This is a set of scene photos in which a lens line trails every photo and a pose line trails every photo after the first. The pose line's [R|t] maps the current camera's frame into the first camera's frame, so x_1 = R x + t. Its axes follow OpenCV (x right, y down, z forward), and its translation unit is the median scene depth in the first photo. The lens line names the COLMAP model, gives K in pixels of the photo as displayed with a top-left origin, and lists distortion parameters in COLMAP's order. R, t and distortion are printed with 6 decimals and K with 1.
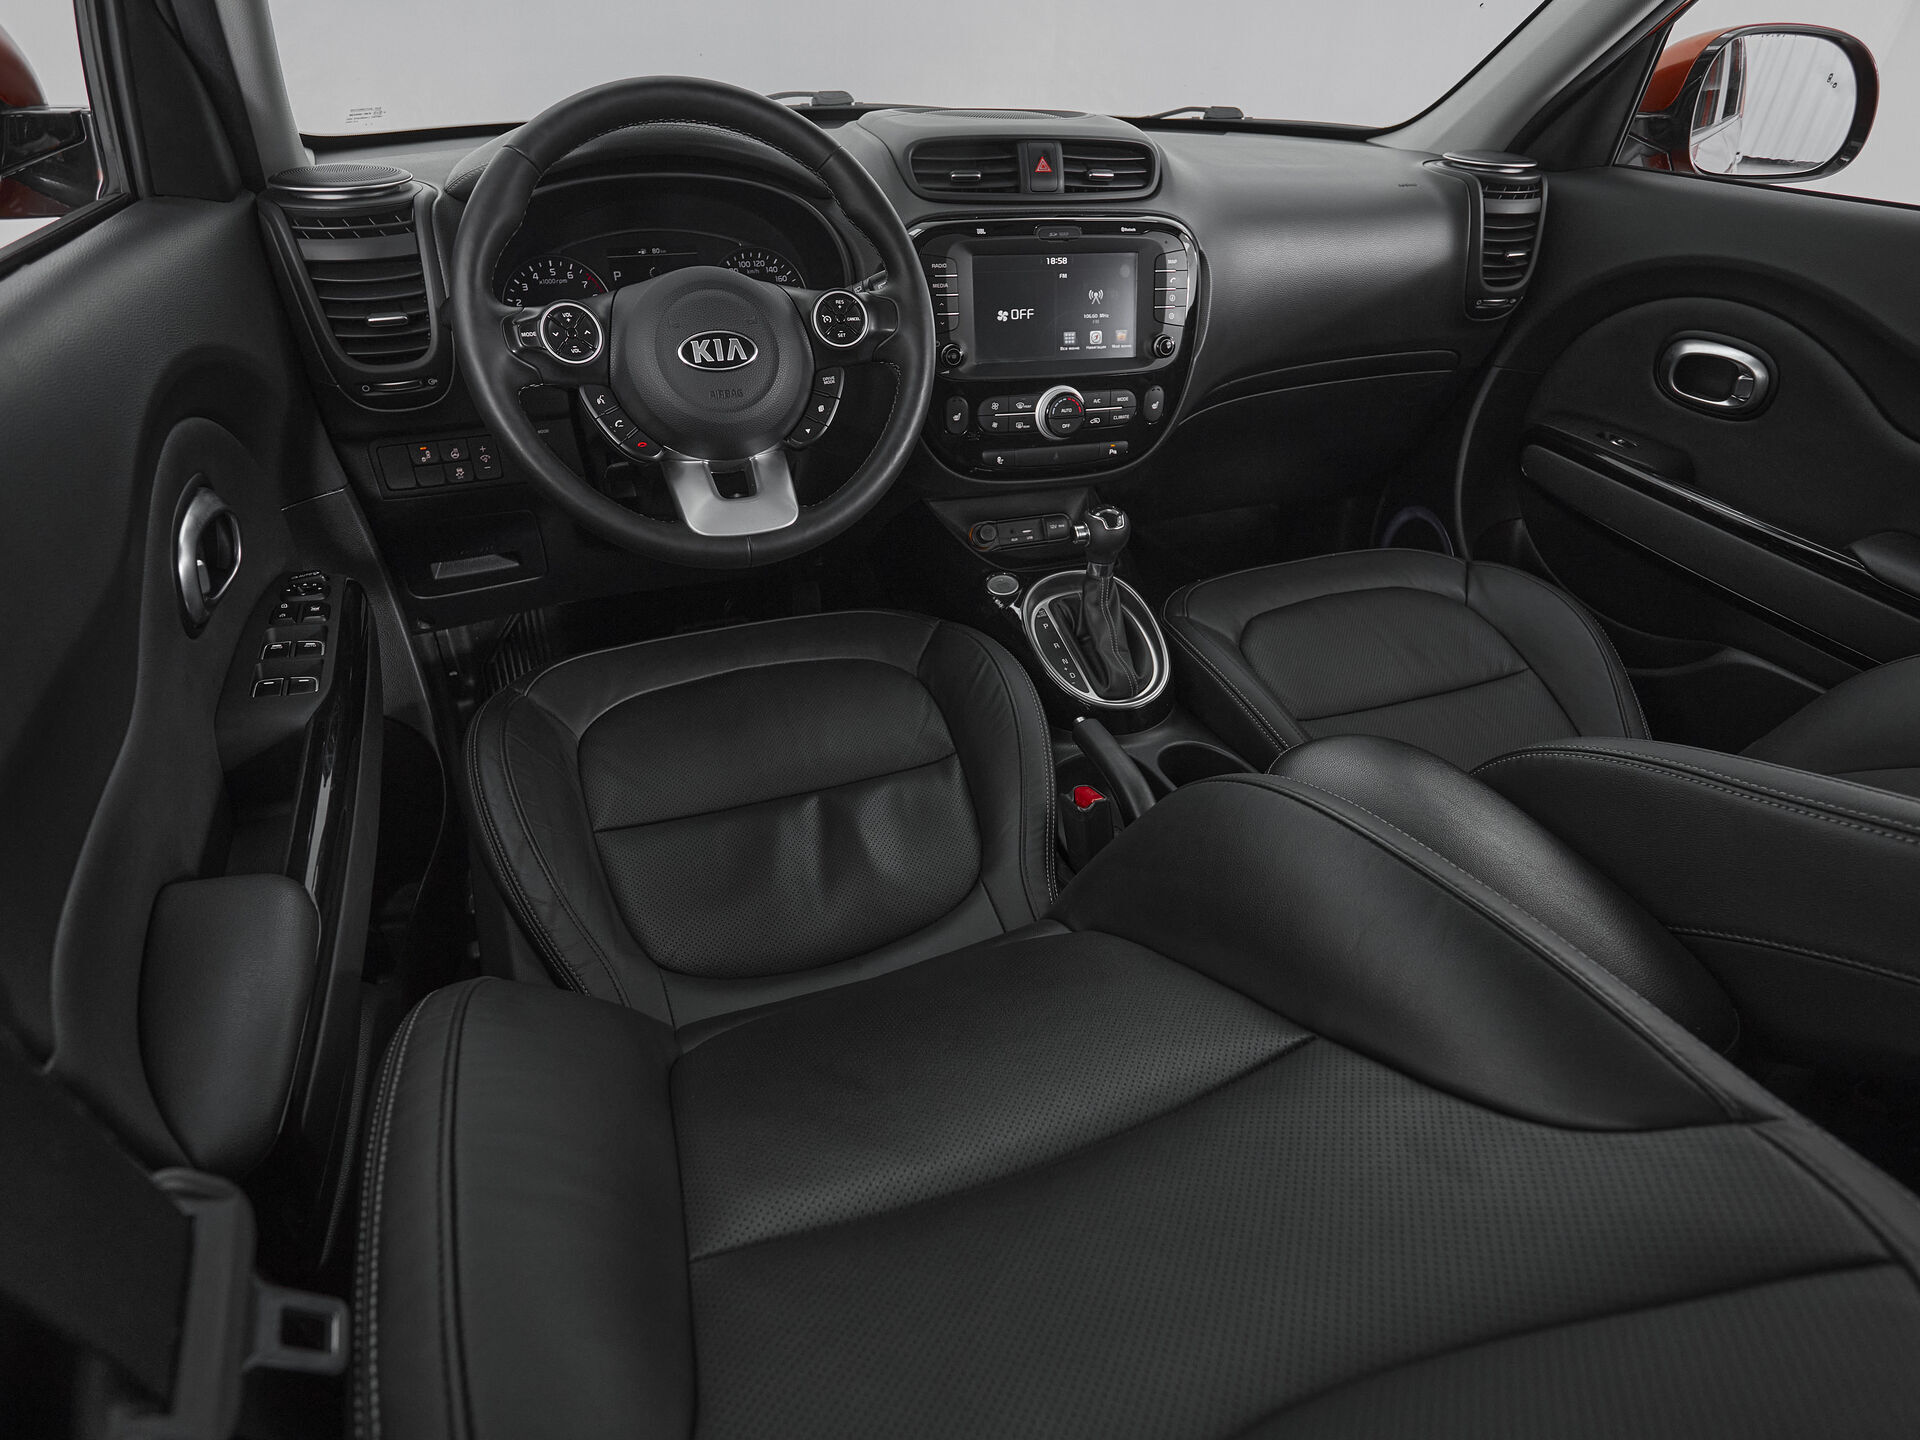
lens RADIAL K [[1023.8, 0, 955.2], [0, 1023.8, 727.5], [0, 0, 1]] dist [-0.000949, -0.000305]
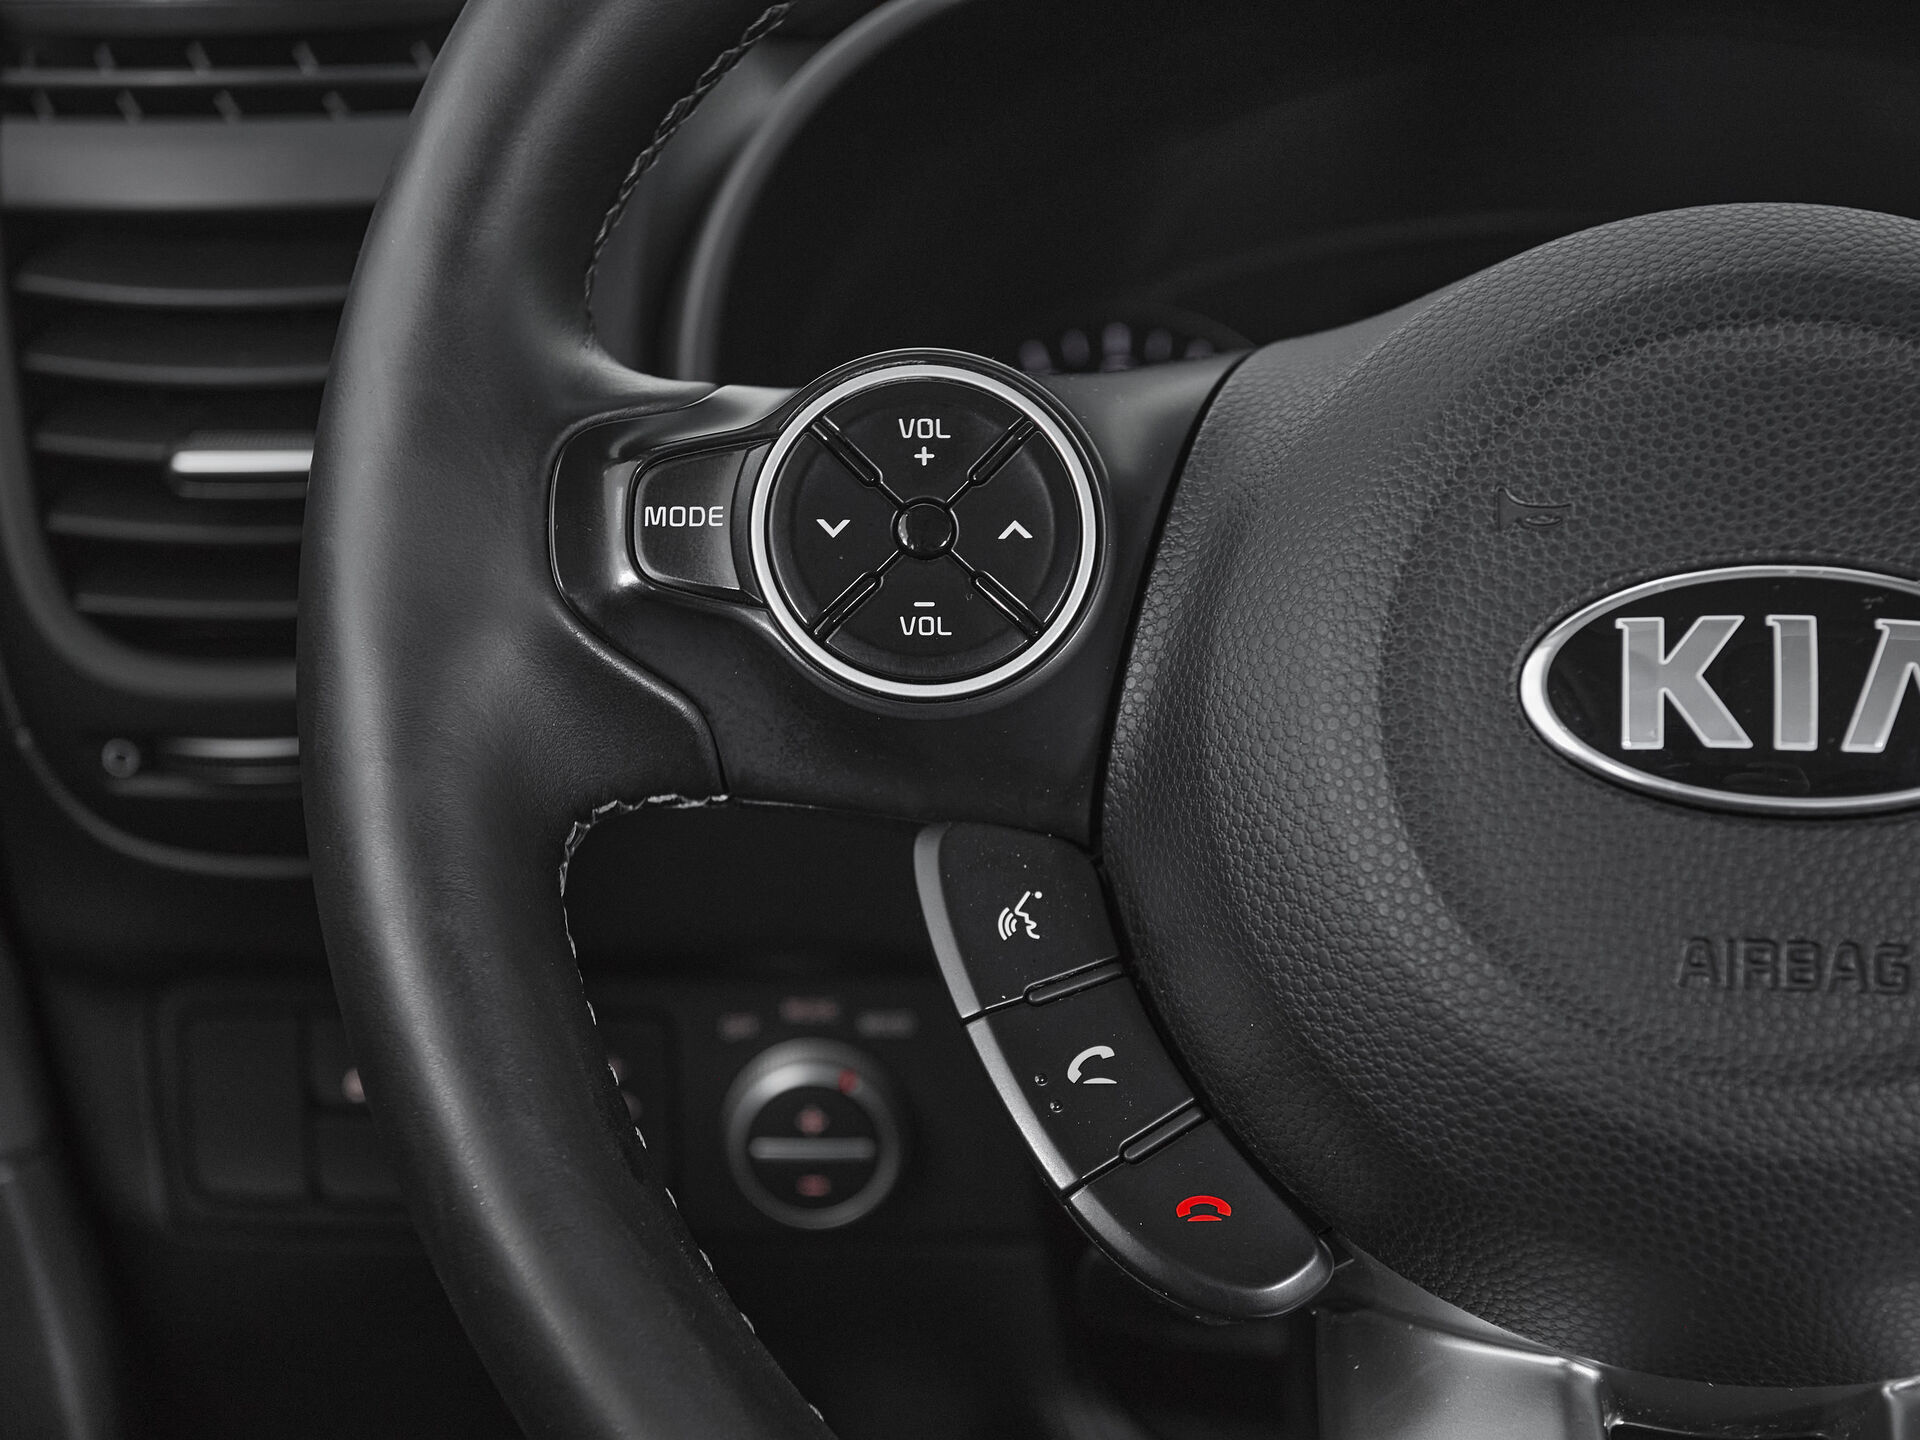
lens RADIAL K [[2883.7, 0, 960.9], [0, 2883.7, 905.6], [0, 0, 1]] dist [0.012118, 0.079718]
pose [[0.882477, 0.097792, -0.460077, -0.107210], [-0.236483, 0.937775, -0.254270, -0.153710], [0.406584, 0.333188, 0.850691, 0.457641]]
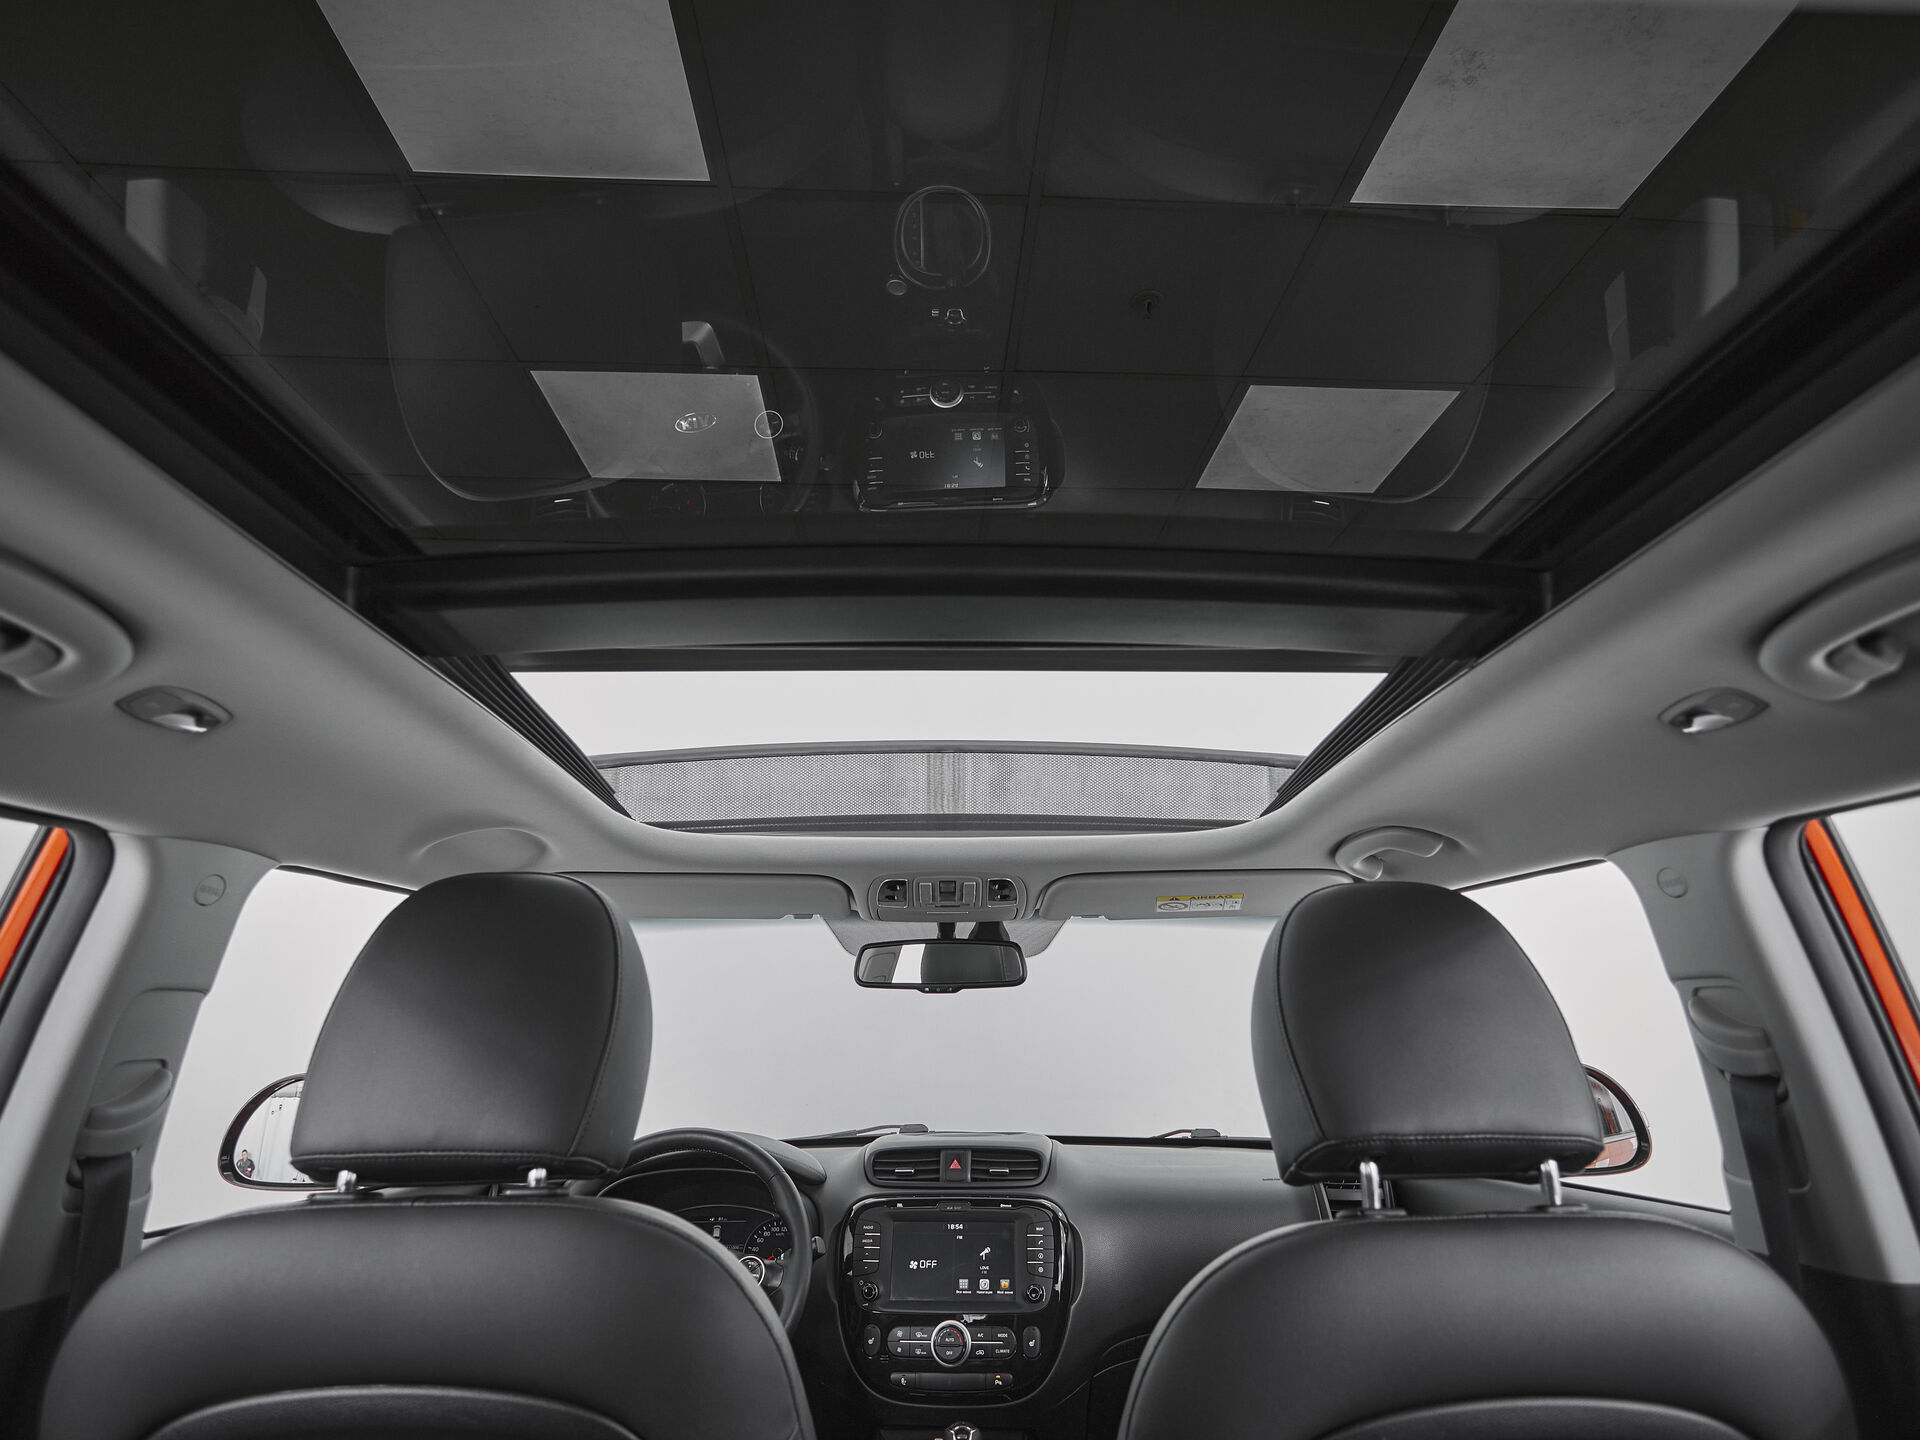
lens RADIAL K [[1052.4, 0, 966.9], [0, 1052.4, 713.3], [0, 0, 1]] dist [0.000814, -0.000295]
pose [[0.936458, -0.147233, -0.318383, 0.691743], [-0.169016, 0.605950, -0.777341, 0.255749], [0.307375, 0.781759, 0.542562, -0.365266]]
